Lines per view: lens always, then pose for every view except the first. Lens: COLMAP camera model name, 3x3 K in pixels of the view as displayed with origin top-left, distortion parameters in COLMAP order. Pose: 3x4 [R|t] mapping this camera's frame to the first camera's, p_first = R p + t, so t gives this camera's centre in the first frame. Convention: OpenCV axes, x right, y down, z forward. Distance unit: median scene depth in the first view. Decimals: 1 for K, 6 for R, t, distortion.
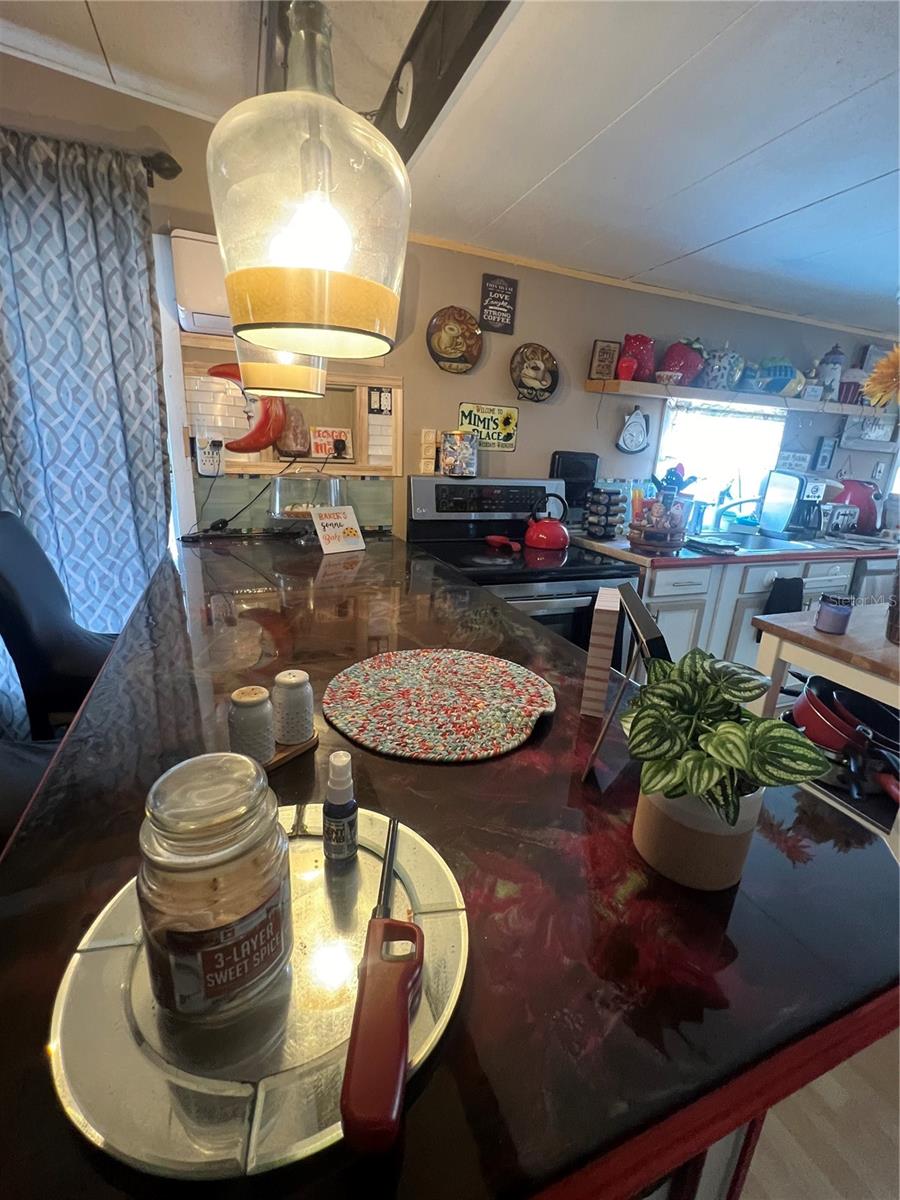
lens RADIAL K [[519.7, 0, 456.3], [0, 519.7, 598.9], [0, 0, 1]] dist [-0.005813, 0.001090]
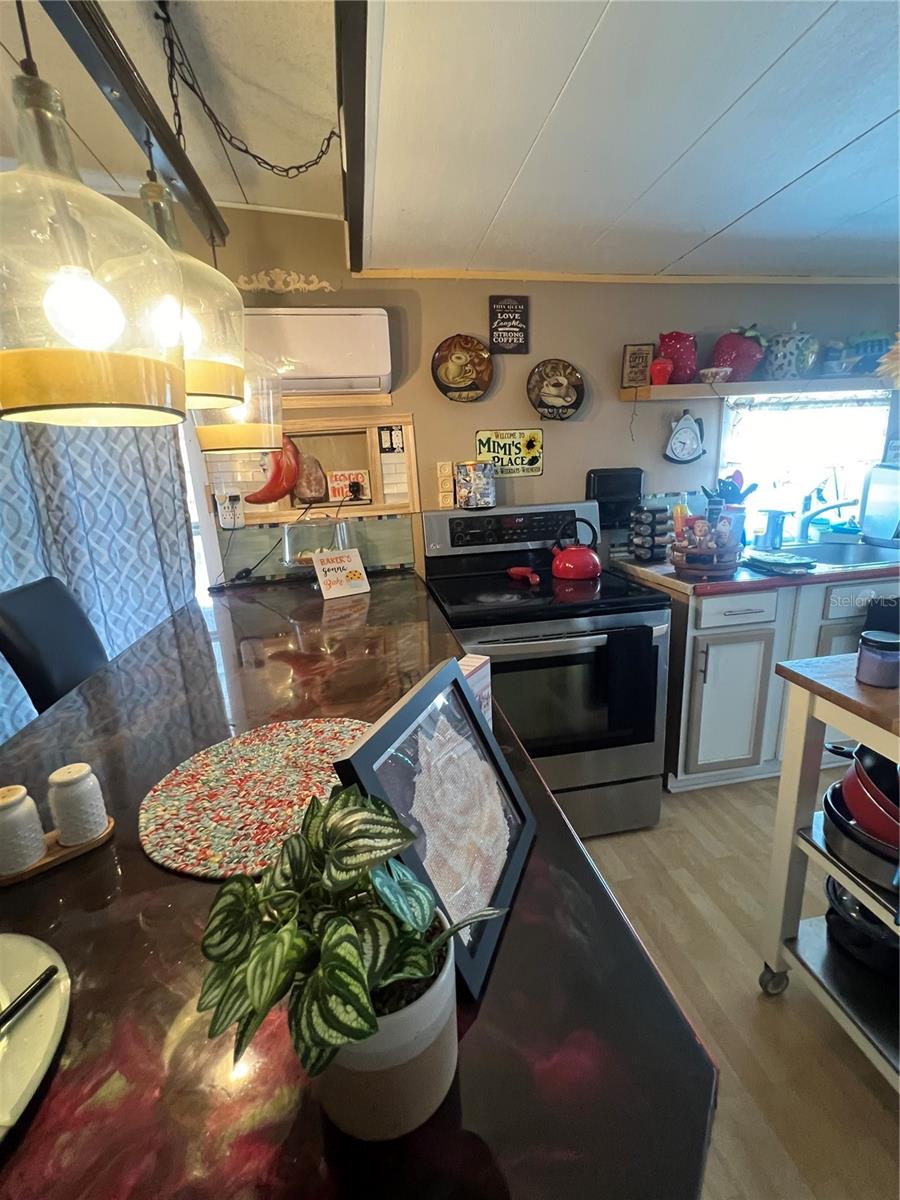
lens RADIAL K [[519.7, 0, 456.1], [0, 519.7, 599.4], [0, 0, 1]] dist [-0.005813, 0.001090]
pose [[0.973712, -0.042902, -0.223704, 0.181922], [0.034398, 0.998535, -0.041780, -0.030845], [0.225169, 0.032987, 0.973761, 0.072769]]
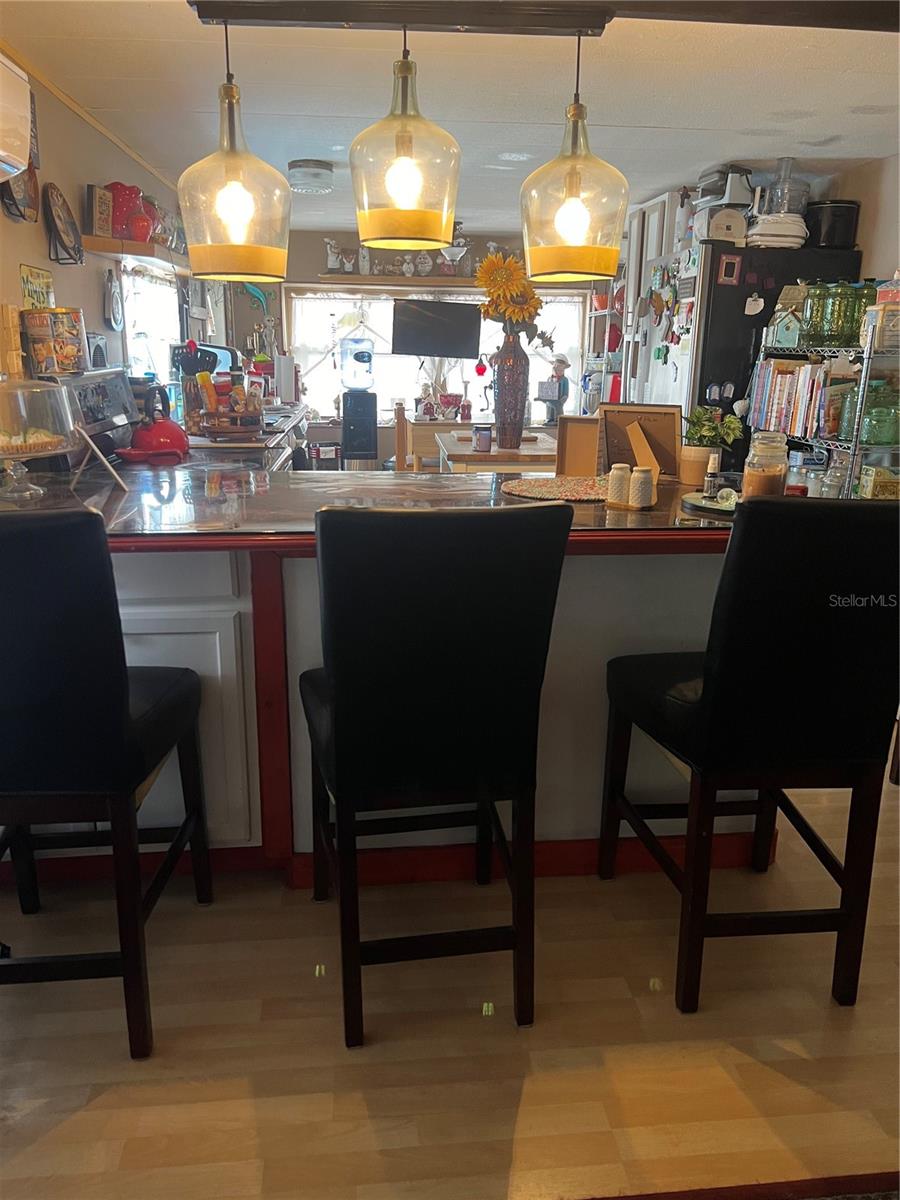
lens RADIAL K [[906.2, 0, 456.6], [0, 906.2, 598.8], [0, 0, 1]] dist [0.050270, -0.063012]
pose [[0.283700, -0.301252, 0.910363, -1.098754], [0.272084, 0.935641, 0.224826, -0.089748], [-0.919502, 0.183912, 0.347407, 0.156119]]
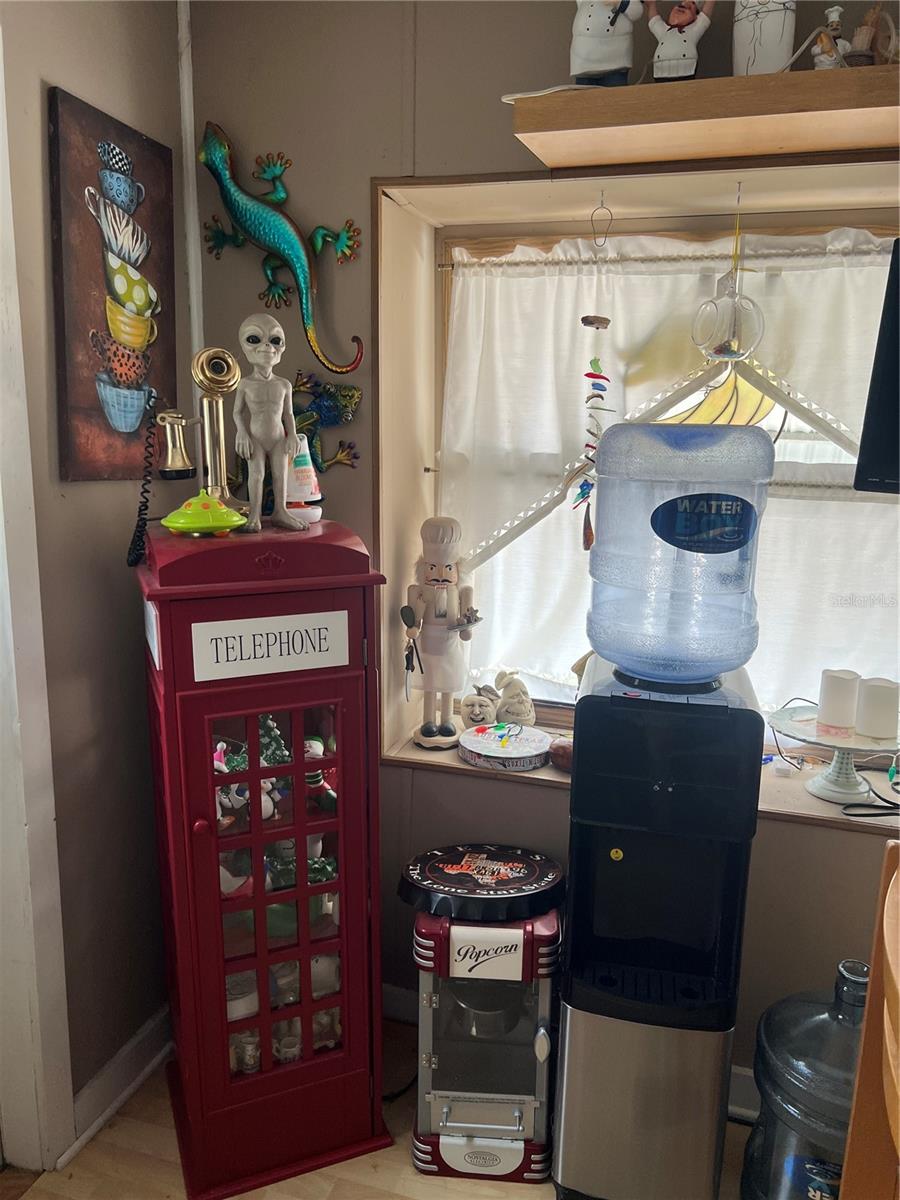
lens RADIAL K [[906.2, 0, 452.8], [0, 906.2, 599.0], [0, 0, 1]] dist [0.050270, -0.063012]
pose [[0.645925, -0.191622, 0.738960, 1.453827], [0.228993, 0.972043, 0.051901, -0.278171], [-0.728246, 0.135693, 0.671747, 1.154180]]
